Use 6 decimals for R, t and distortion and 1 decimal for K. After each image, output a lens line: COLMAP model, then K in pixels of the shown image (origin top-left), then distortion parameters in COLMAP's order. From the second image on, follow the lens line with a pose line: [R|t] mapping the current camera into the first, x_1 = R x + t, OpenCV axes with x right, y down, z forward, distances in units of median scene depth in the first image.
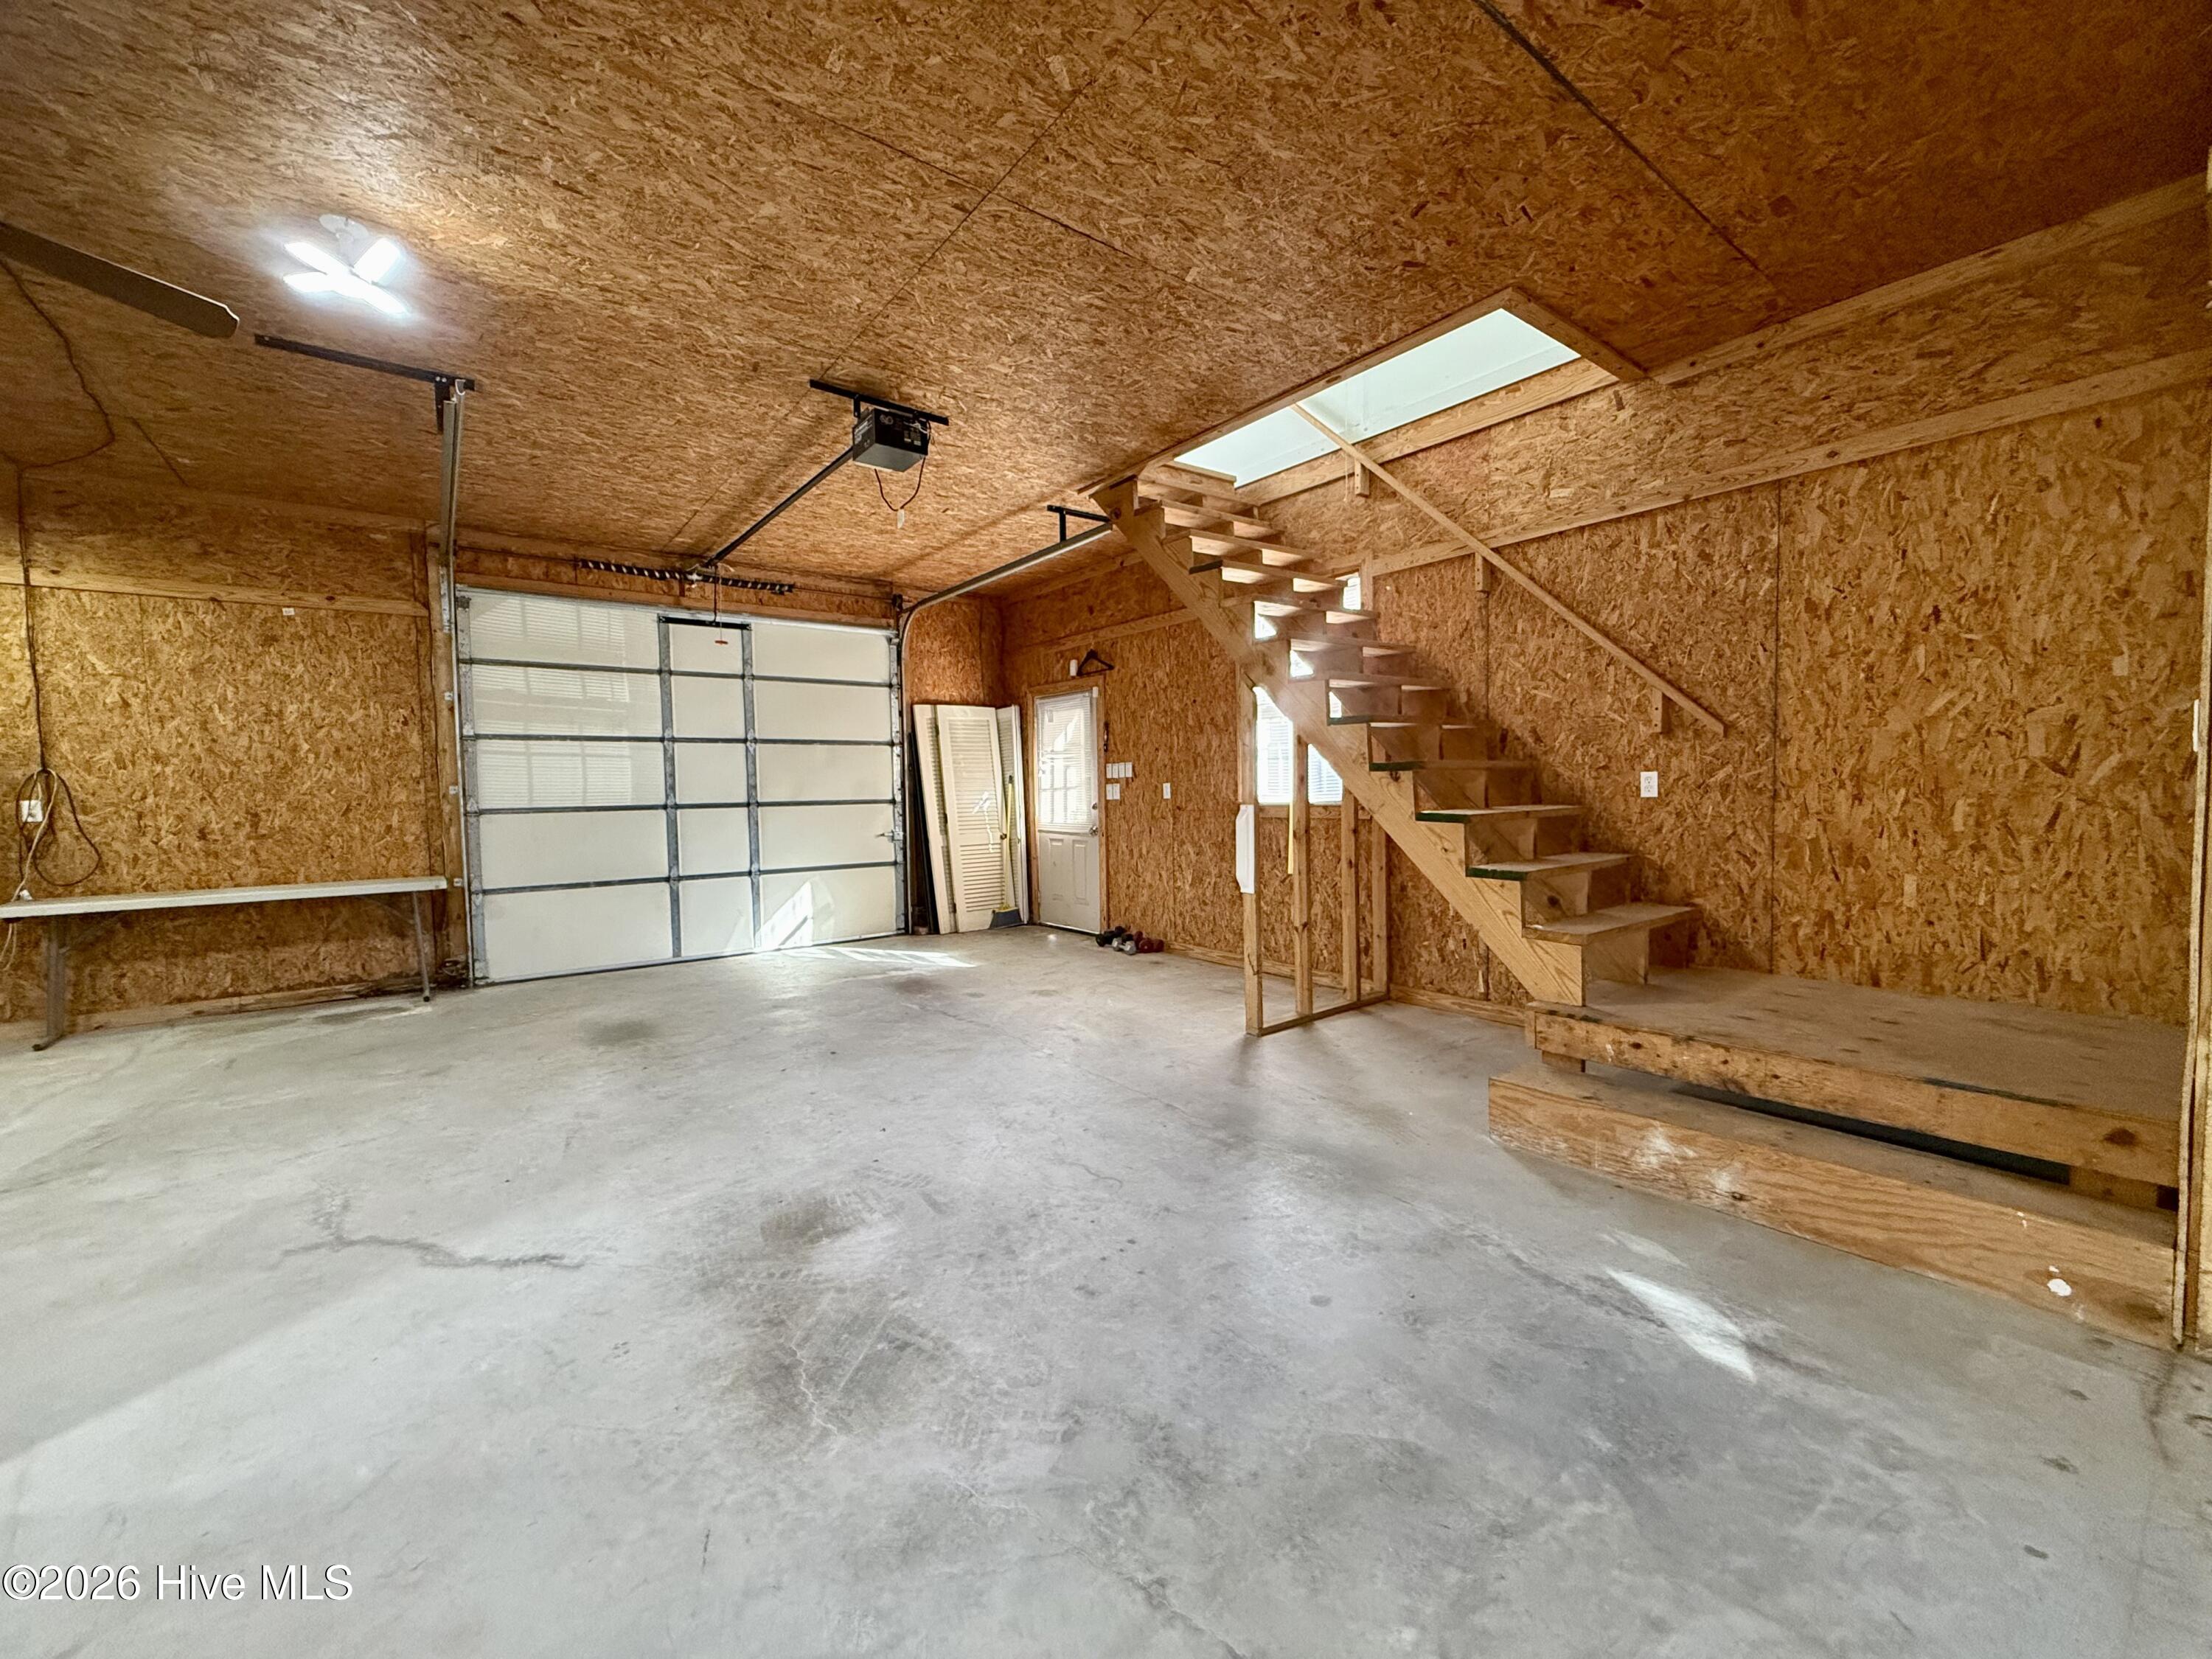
lens RADIAL K [[878.9, 0, 1102.3], [0, 878.9, 828.3], [0, 0, 1]] dist [0.000029, 0.000008]
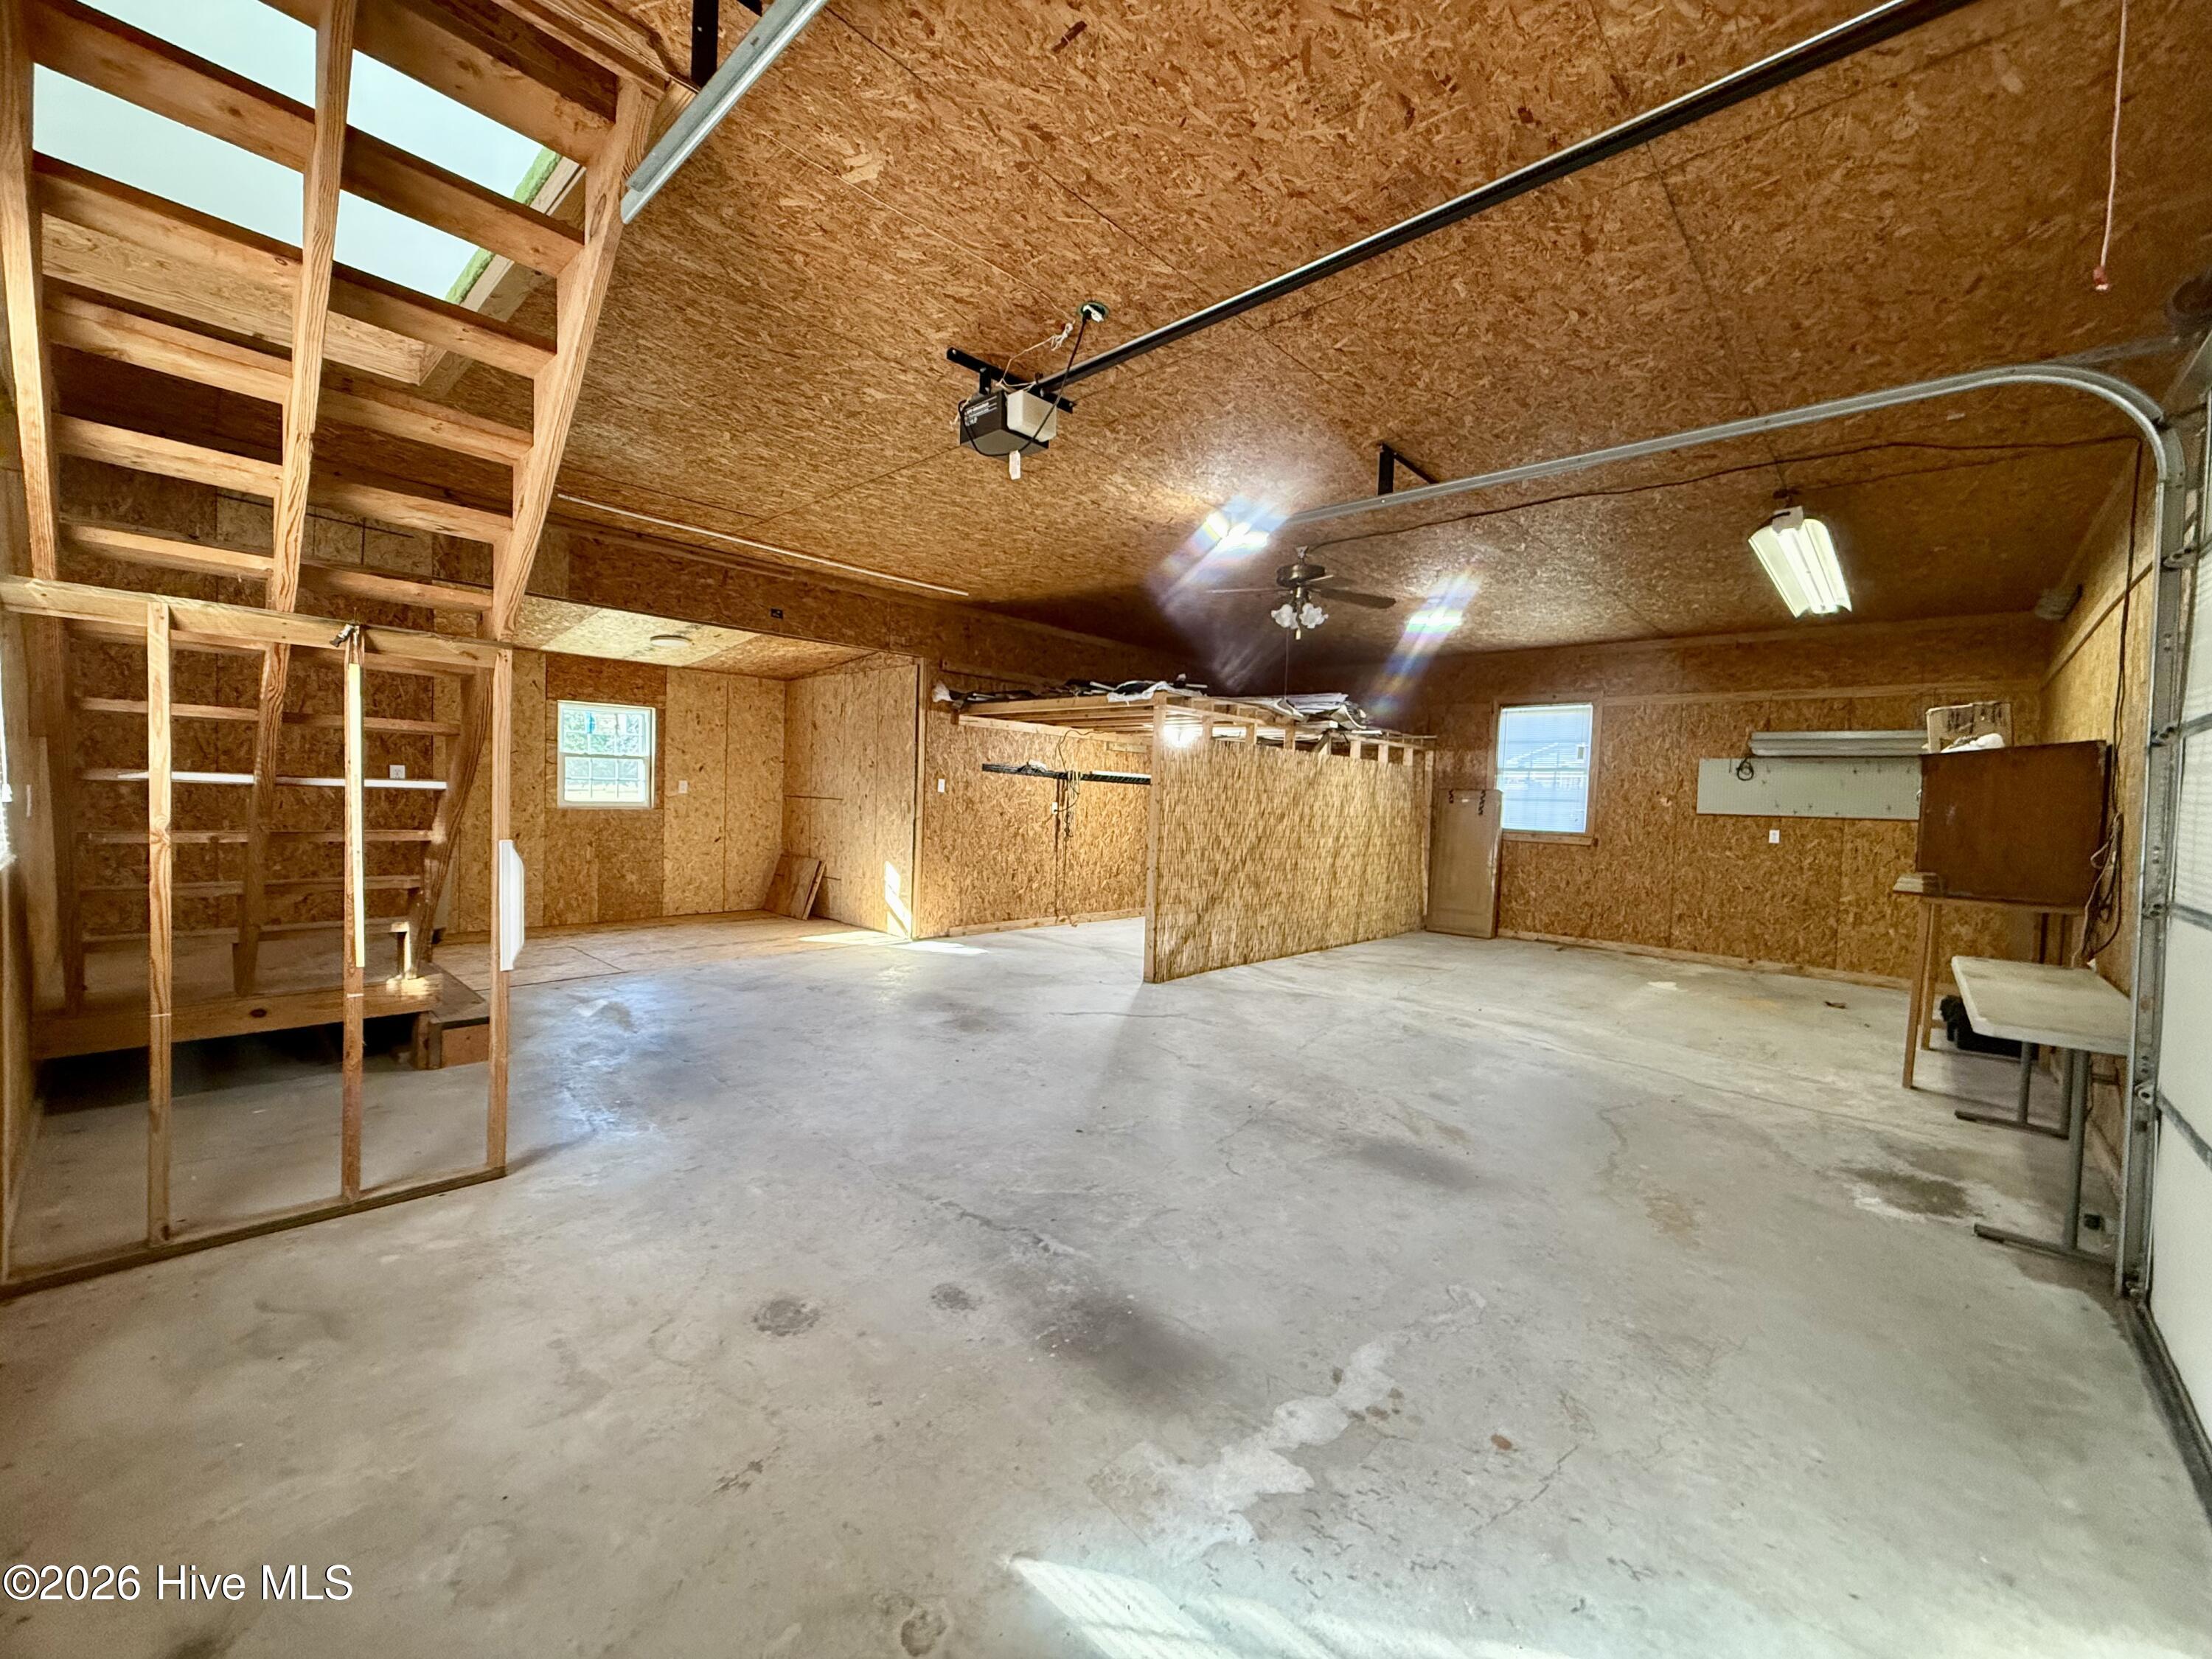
lens RADIAL K [[878.9, 0, 1102.3], [0, 878.9, 828.3], [0, 0, 1]] dist [0.000029, 0.000008]
pose [[-0.985307, -0.010016, -0.170499, -0.175764], [-0.025546, 0.995692, 0.089136, -0.109476], [0.168872, 0.092182, -0.981318, 1.766717]]
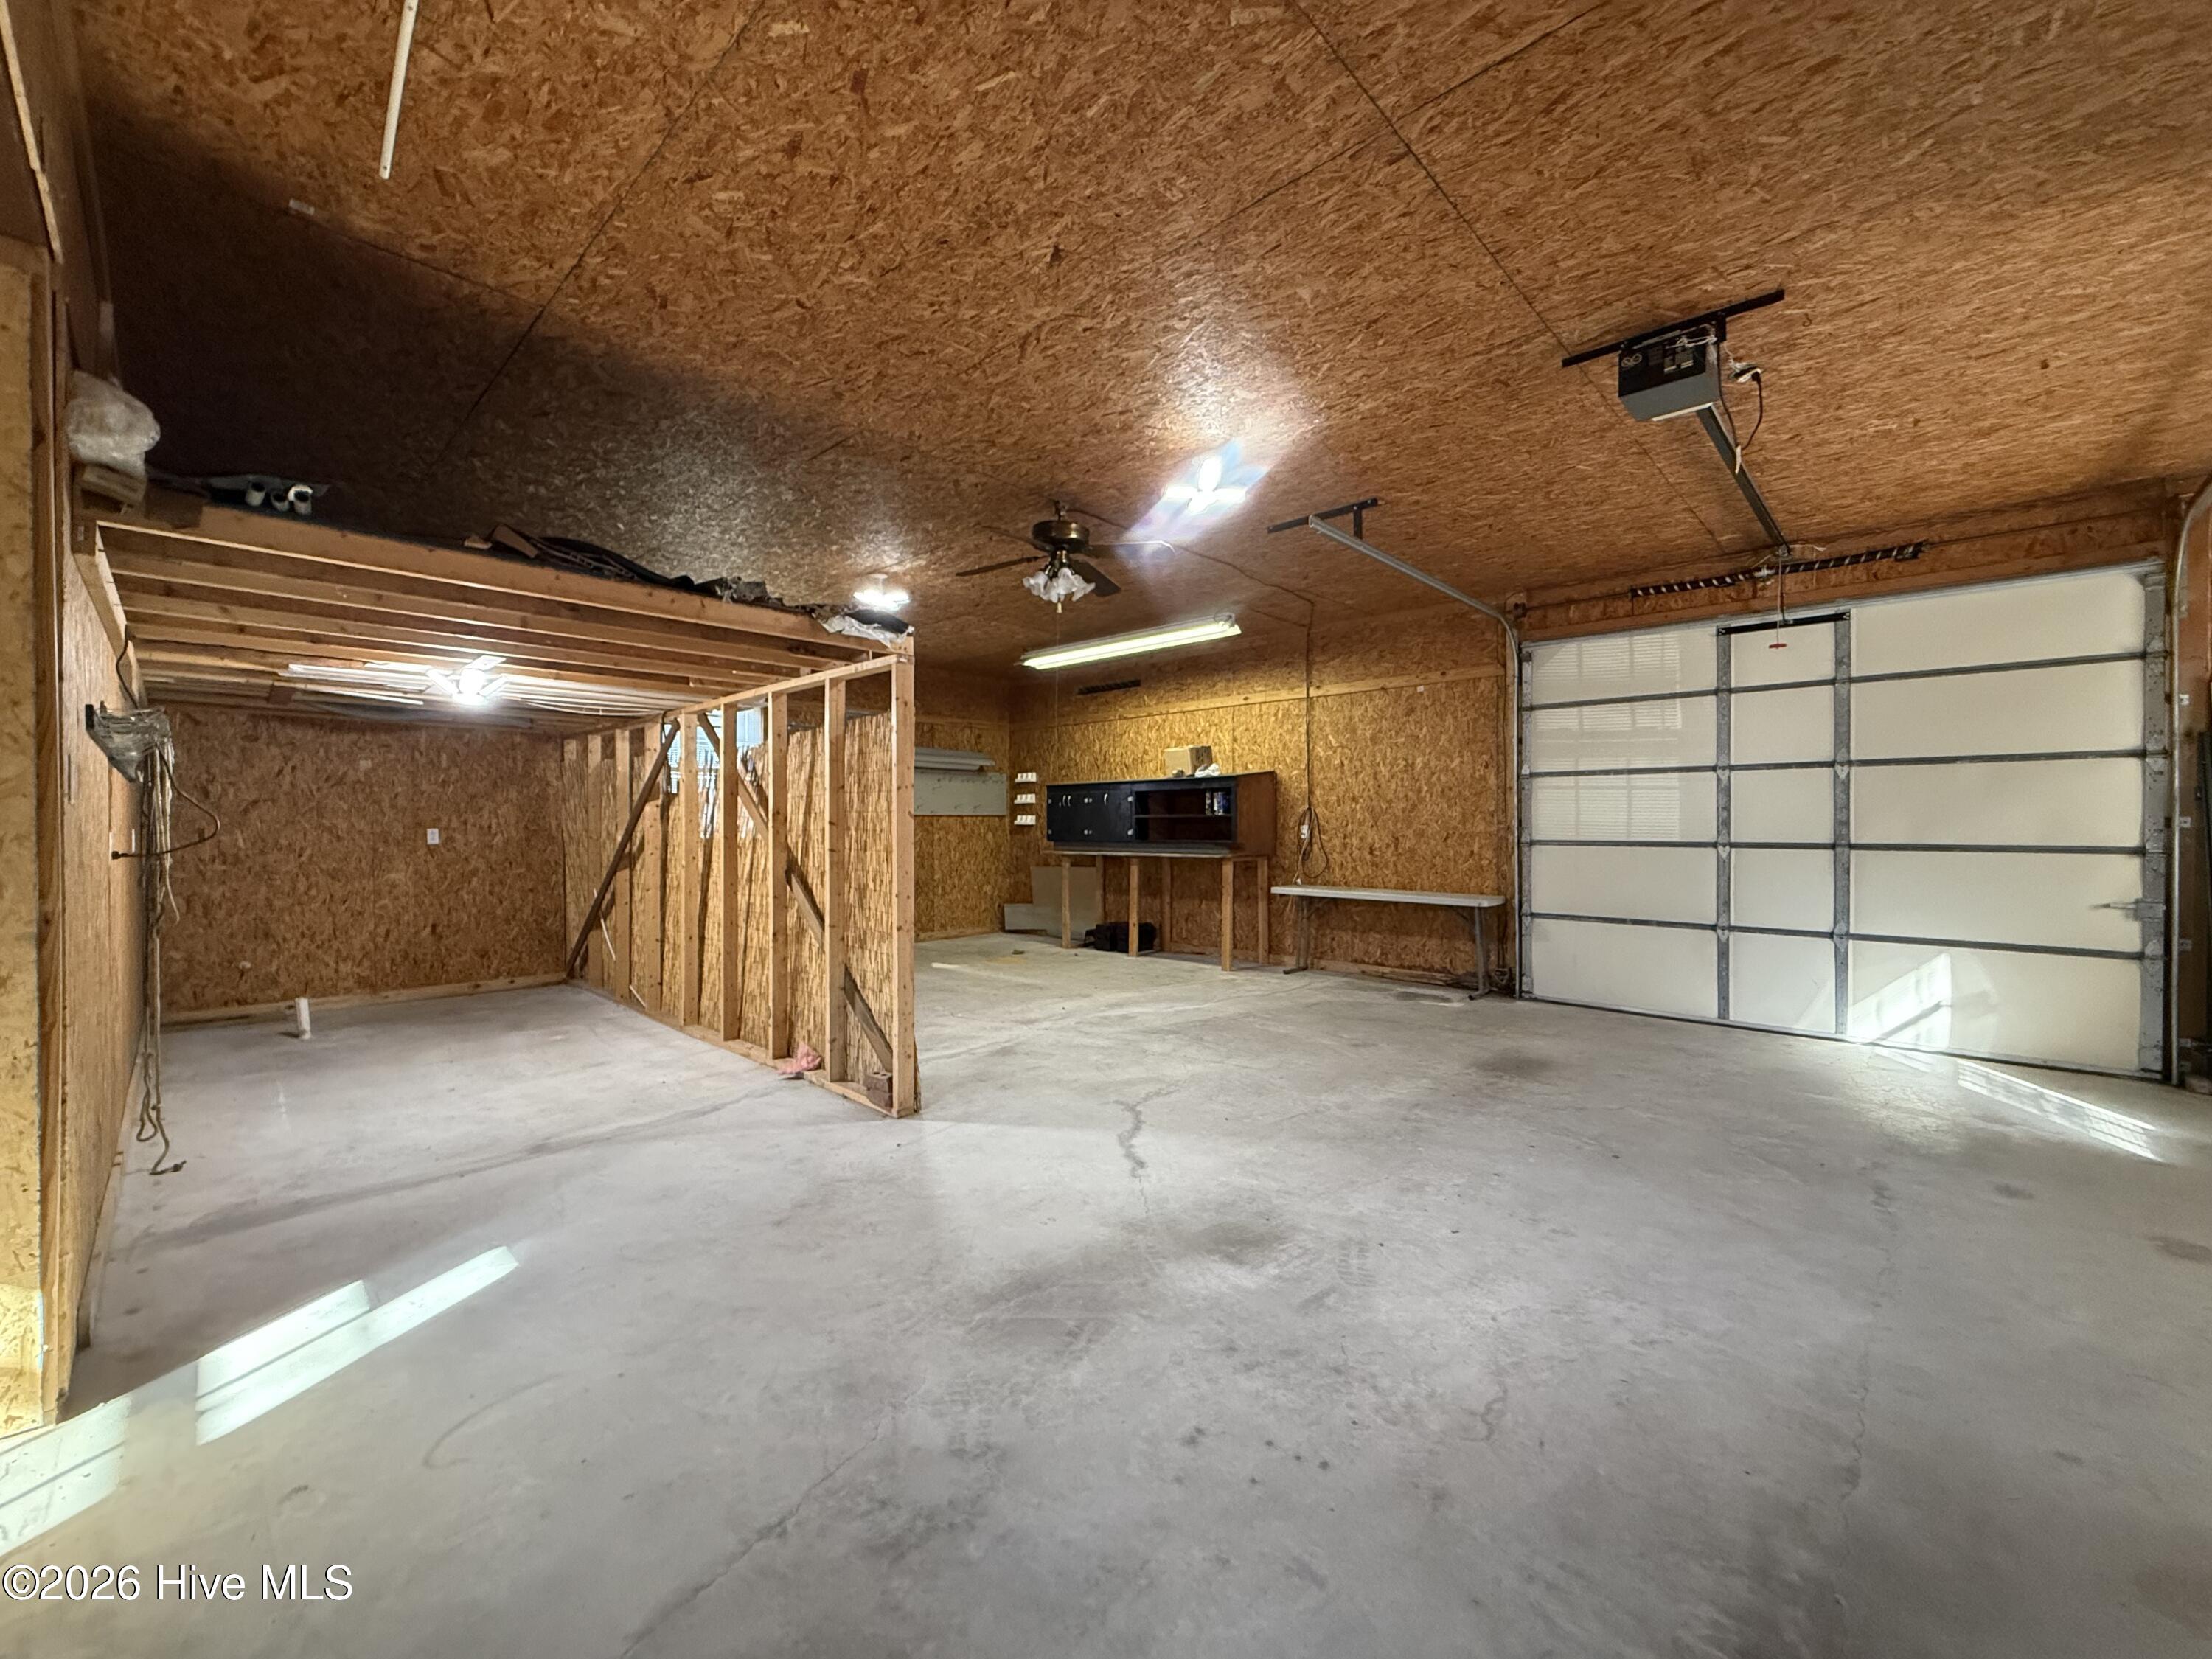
lens RADIAL K [[878.9, 0, 1102.3], [0, 878.9, 828.3], [0, 0, 1]] dist [0.000029, 0.000008]
pose [[0.160098, 0.022653, -0.986841, 0.401472], [-0.049629, 0.998657, 0.014873, -0.034853], [0.985853, 0.046595, 0.161007, 0.378794]]
